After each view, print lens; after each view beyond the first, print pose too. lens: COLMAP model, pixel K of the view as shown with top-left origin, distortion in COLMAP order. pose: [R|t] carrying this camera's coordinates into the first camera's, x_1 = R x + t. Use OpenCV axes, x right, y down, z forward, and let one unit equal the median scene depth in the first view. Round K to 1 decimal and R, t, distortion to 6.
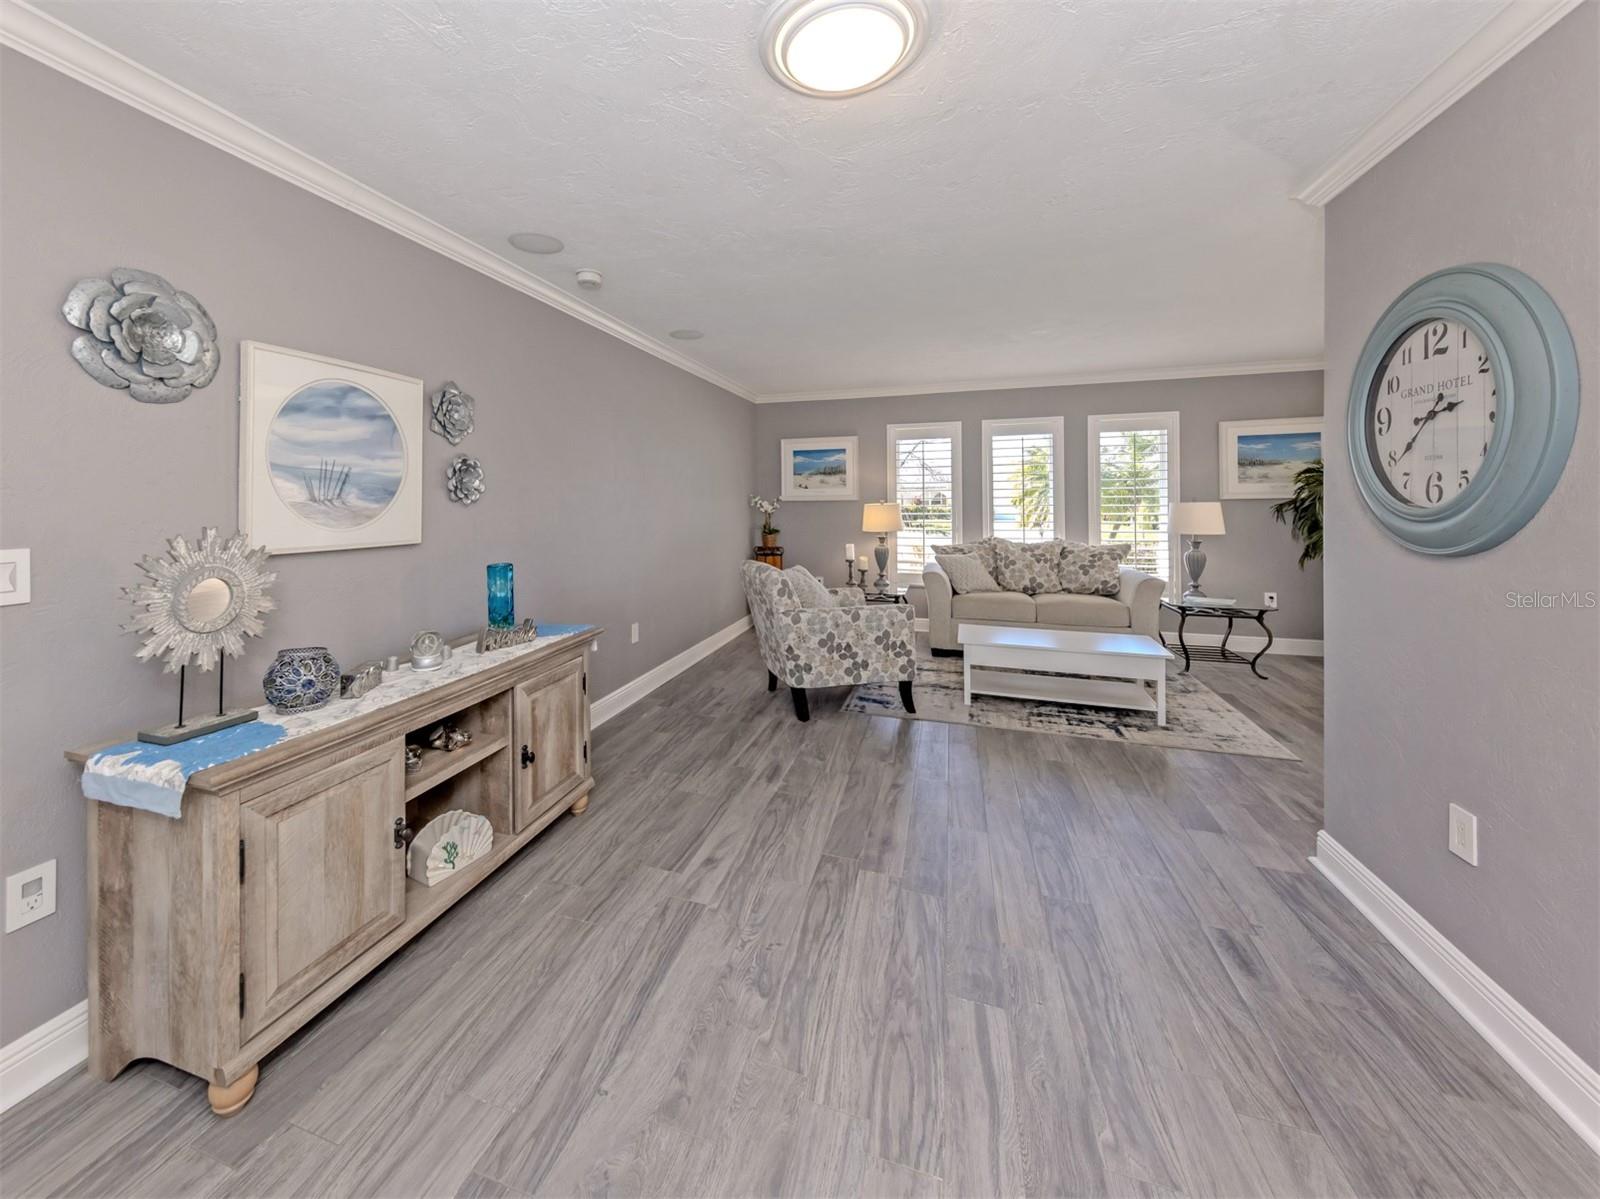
lens RADIAL K [[624.9, 0, 730.5], [0, 624.9, 516.3], [0, 0, 1]] dist [-0.000243, -0.000113]
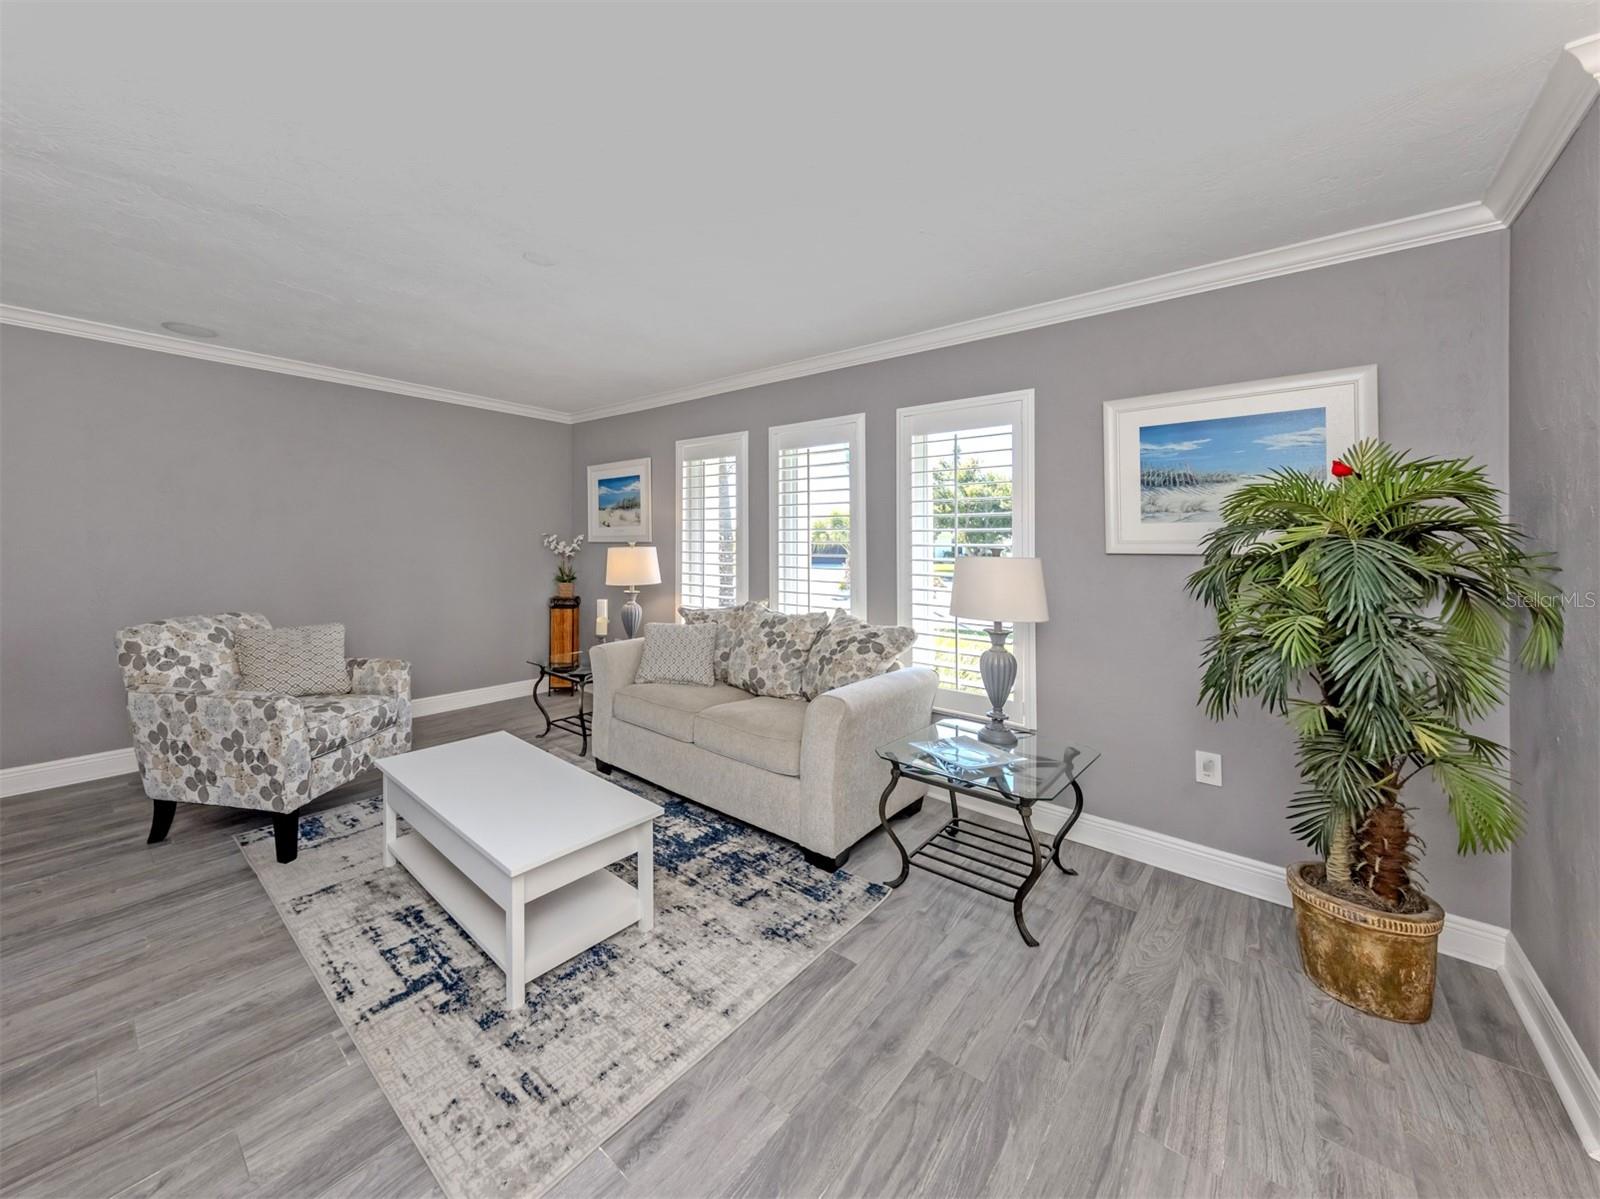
lens RADIAL K [[610.0, 0, 745.1], [0, 610.0, 547.5], [0, 0, 1]] dist [0.001832, -0.000045]
pose [[0.922591, 0.024369, -0.385010, 0.693722], [-0.032021, 0.999396, -0.013476, -0.015392], [0.384449, 0.024762, 0.922814, 0.417773]]
